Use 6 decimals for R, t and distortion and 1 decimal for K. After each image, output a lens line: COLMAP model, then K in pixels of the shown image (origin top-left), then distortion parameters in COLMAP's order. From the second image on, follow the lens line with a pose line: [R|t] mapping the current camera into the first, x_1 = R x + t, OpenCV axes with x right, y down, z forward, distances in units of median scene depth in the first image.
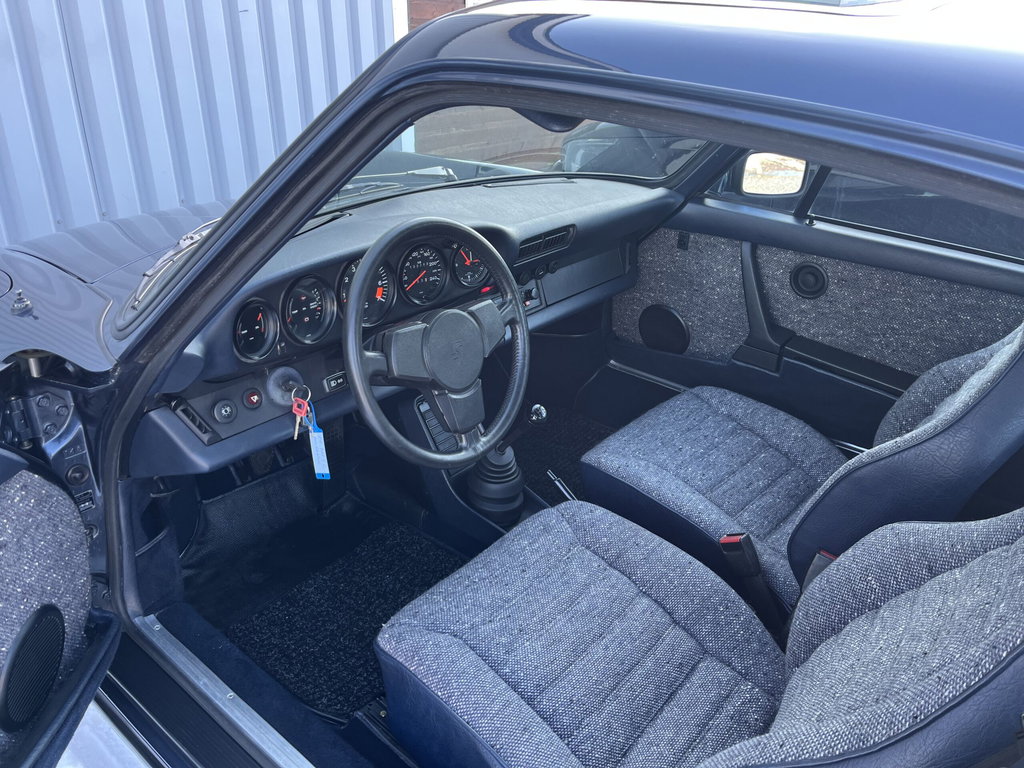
lens RADIAL K [[761.2, 0, 509.9], [0, 761.2, 381.3], [0, 0, 1]] dist [0.002723, 0.001020]
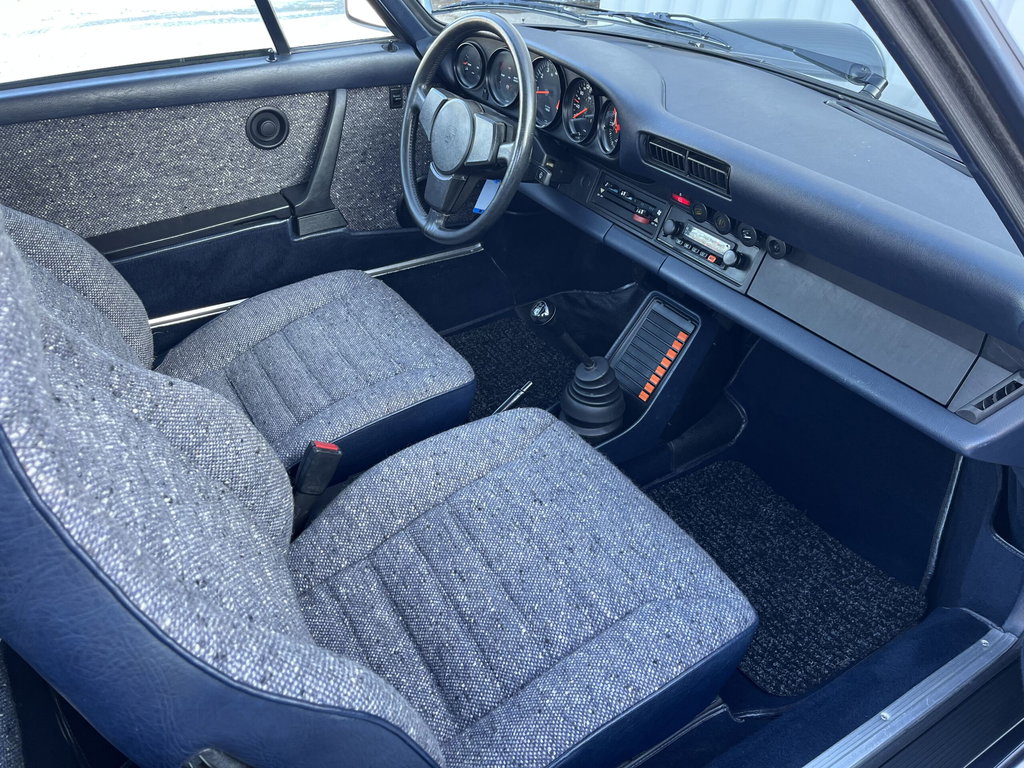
lens RADIAL K [[761.2, 0, 509.9], [0, 761.2, 381.3], [0, 0, 1]] dist [0.002723, 0.001020]
pose [[-0.319939, 0.497156, -0.806520, 0.867608], [-0.449925, 0.669427, 0.591130, -0.438893], [0.833791, 0.551999, 0.009507, 1.101795]]
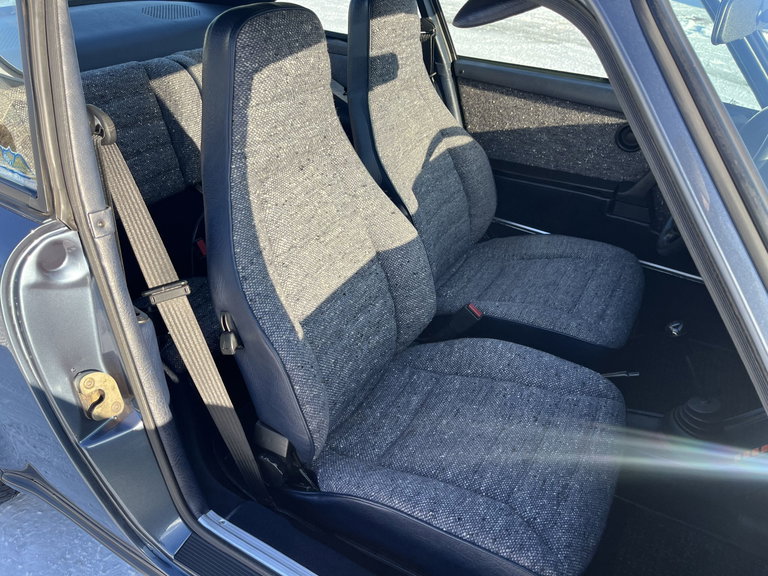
lens RADIAL K [[570.9, 0, 382.4], [0, 570.9, 286.0], [0, 0, 1]] dist [0.002723, 0.001020]
pose [[-0.972059, 0.016511, -0.234154, 0.656033], [-0.196031, 0.491612, 0.848463, -0.661365], [0.129122, 0.870658, -0.474640, 1.431513]]
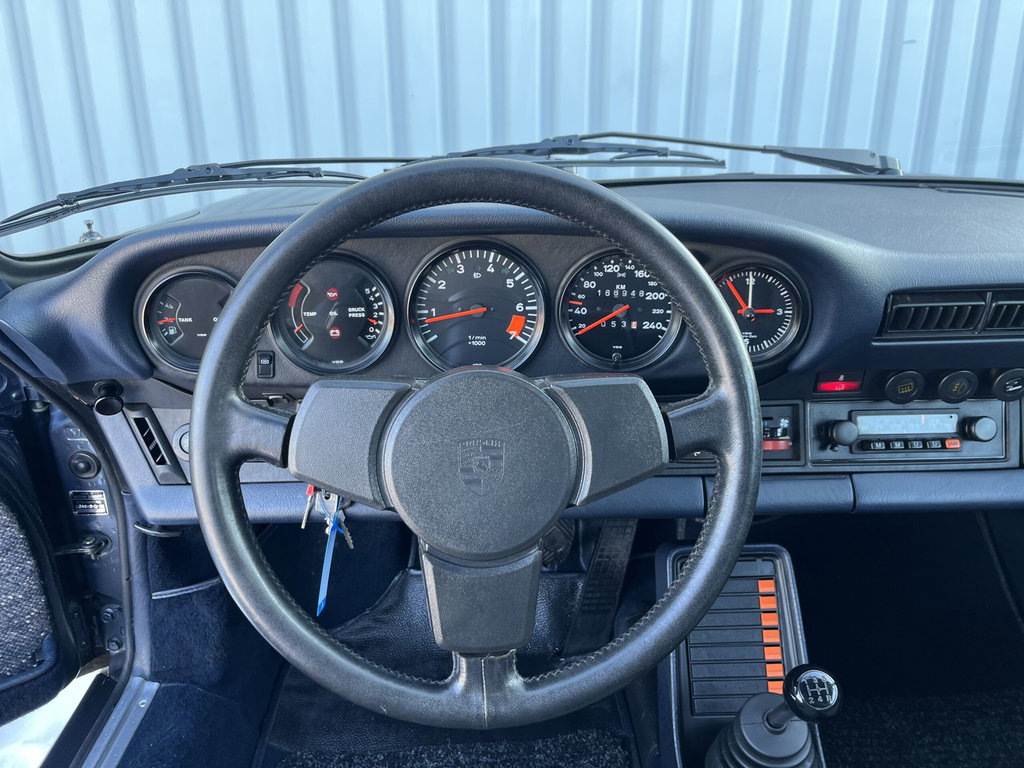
lens RADIAL K [[761.2, 0, 509.9], [0, 761.2, 381.3], [0, 0, 1]] dist [0.002723, 0.001020]
pose [[0.656496, 0.224604, -0.720116, 0.207214], [-0.296638, 0.954600, 0.027309, -0.089060], [0.693556, 0.195685, 0.693317, 0.615520]]
